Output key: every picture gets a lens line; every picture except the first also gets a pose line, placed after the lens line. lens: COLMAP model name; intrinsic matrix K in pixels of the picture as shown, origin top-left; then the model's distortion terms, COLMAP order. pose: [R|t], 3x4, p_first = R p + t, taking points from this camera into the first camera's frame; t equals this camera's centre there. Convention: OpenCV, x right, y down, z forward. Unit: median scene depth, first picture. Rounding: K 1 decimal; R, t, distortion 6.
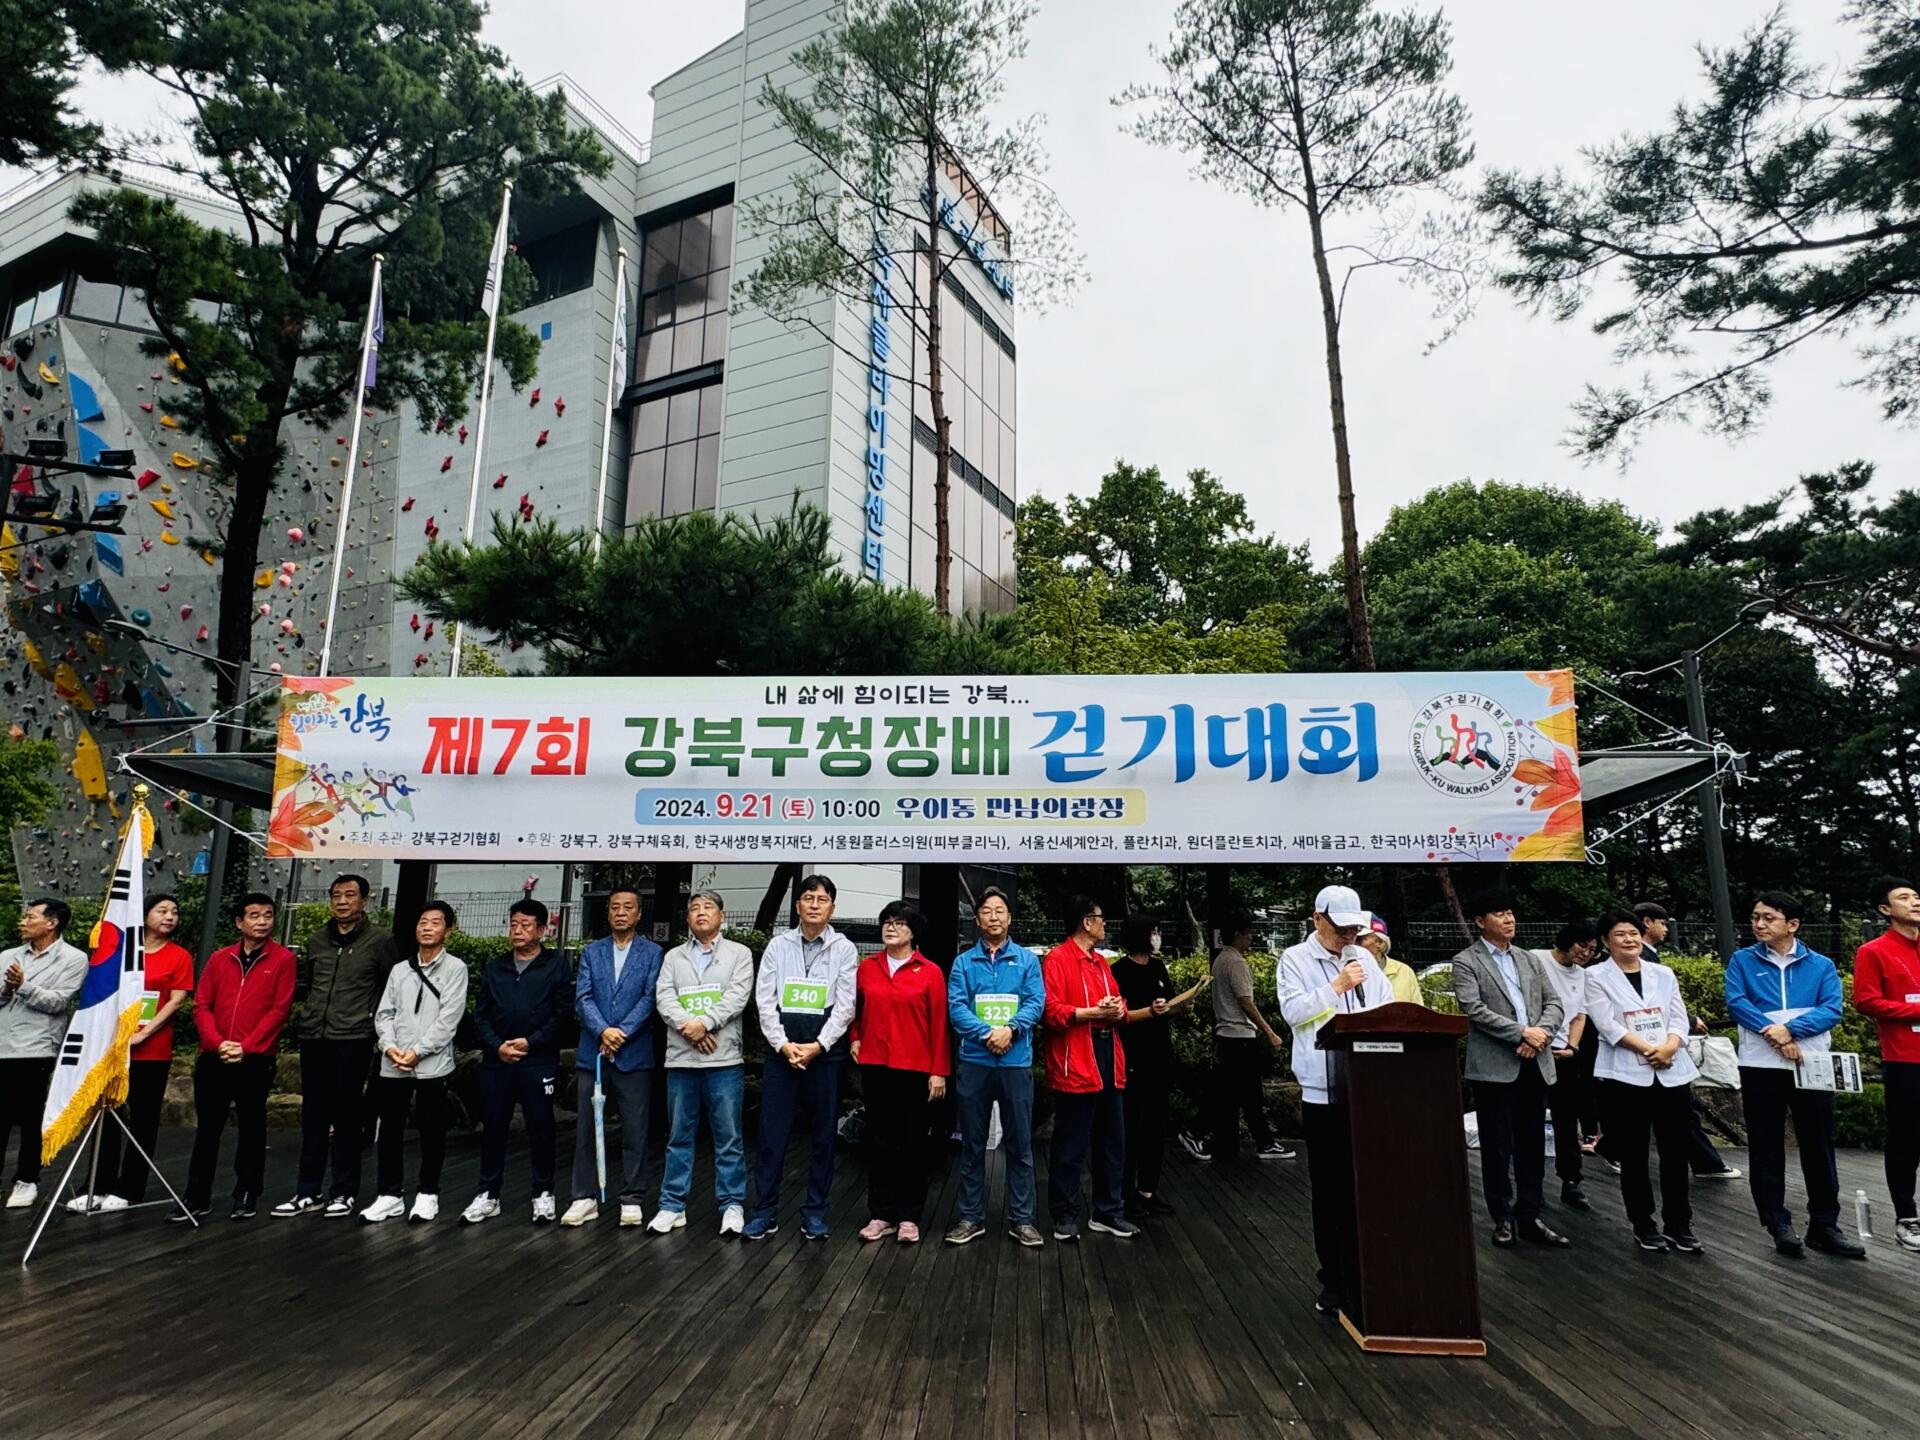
lens RADIAL K [[1137.4, 0, 967.1], [0, 1137.4, 712.1], [0, 0, 1]] dist [-0.011325, 0.006095]
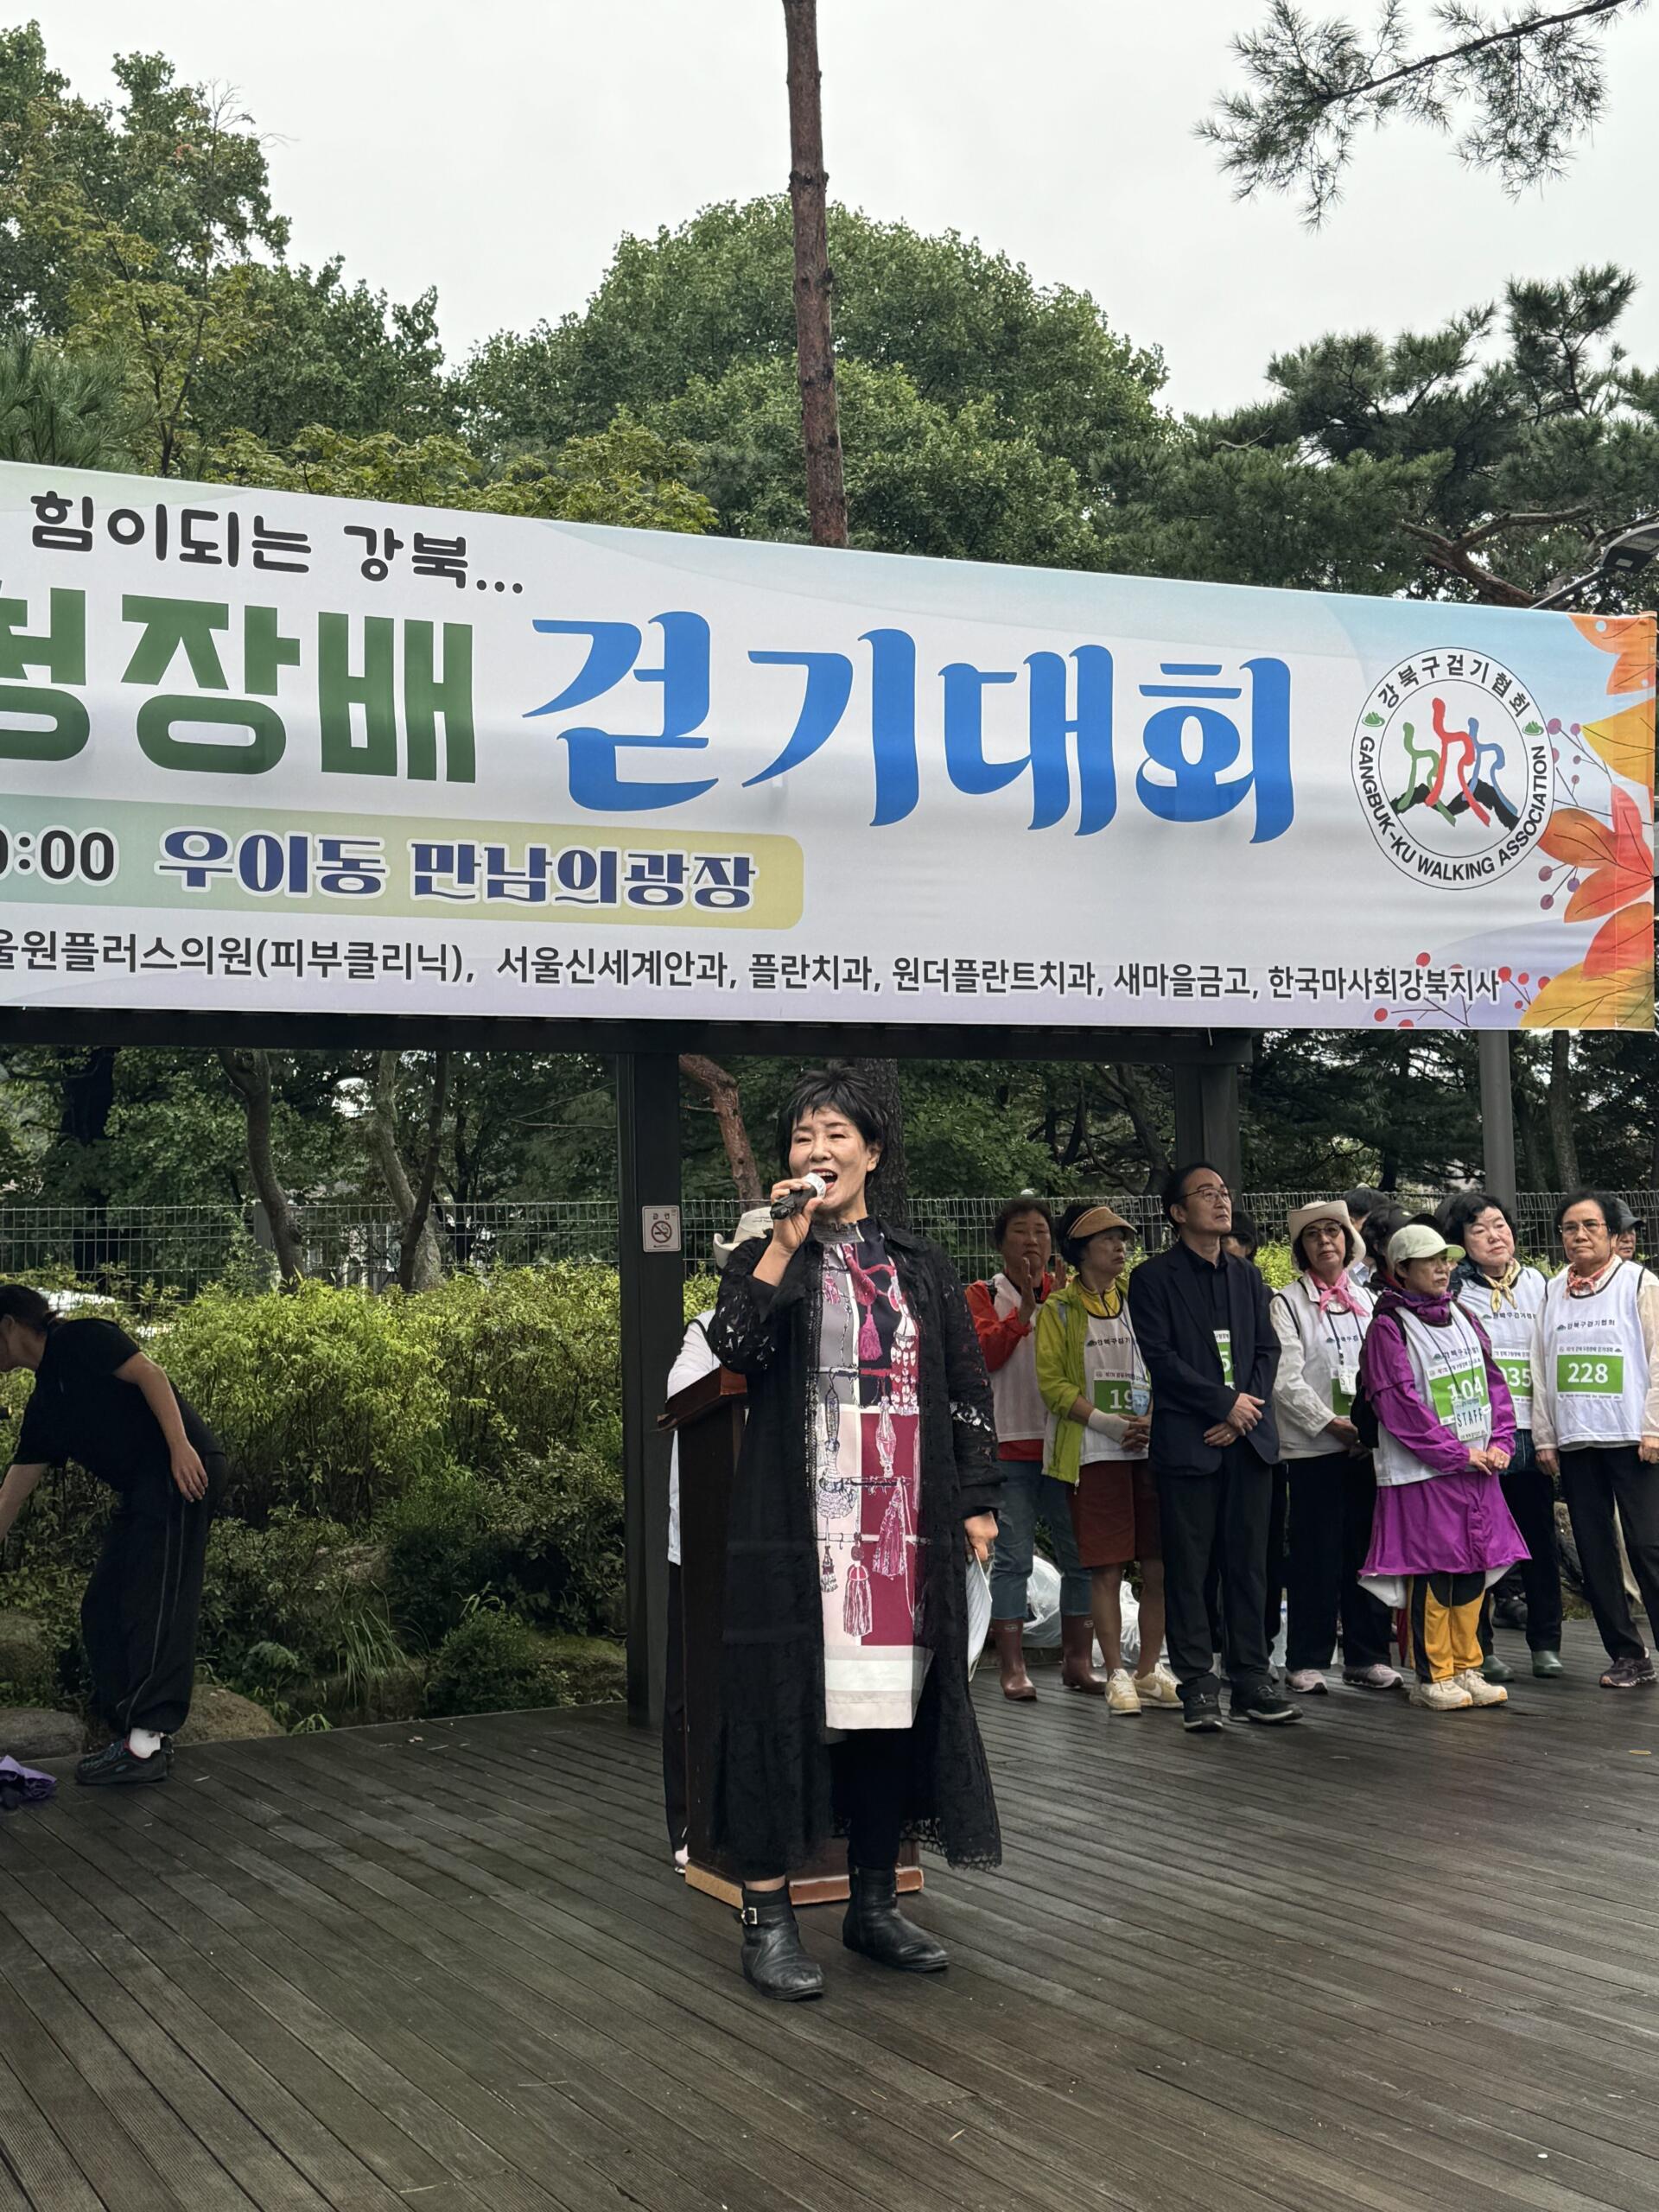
lens RADIAL K [[2760.8, 0, 835.6], [0, 2760.8, 1081.1], [0, 0, 1]] dist [0.148548, -0.199143]
pose [[0.885008, 0.004963, 0.465550, -0.274547], [-0.065080, 0.991445, 0.113148, 0.040914], [-0.461005, -0.130435, 0.877759, 0.133472]]
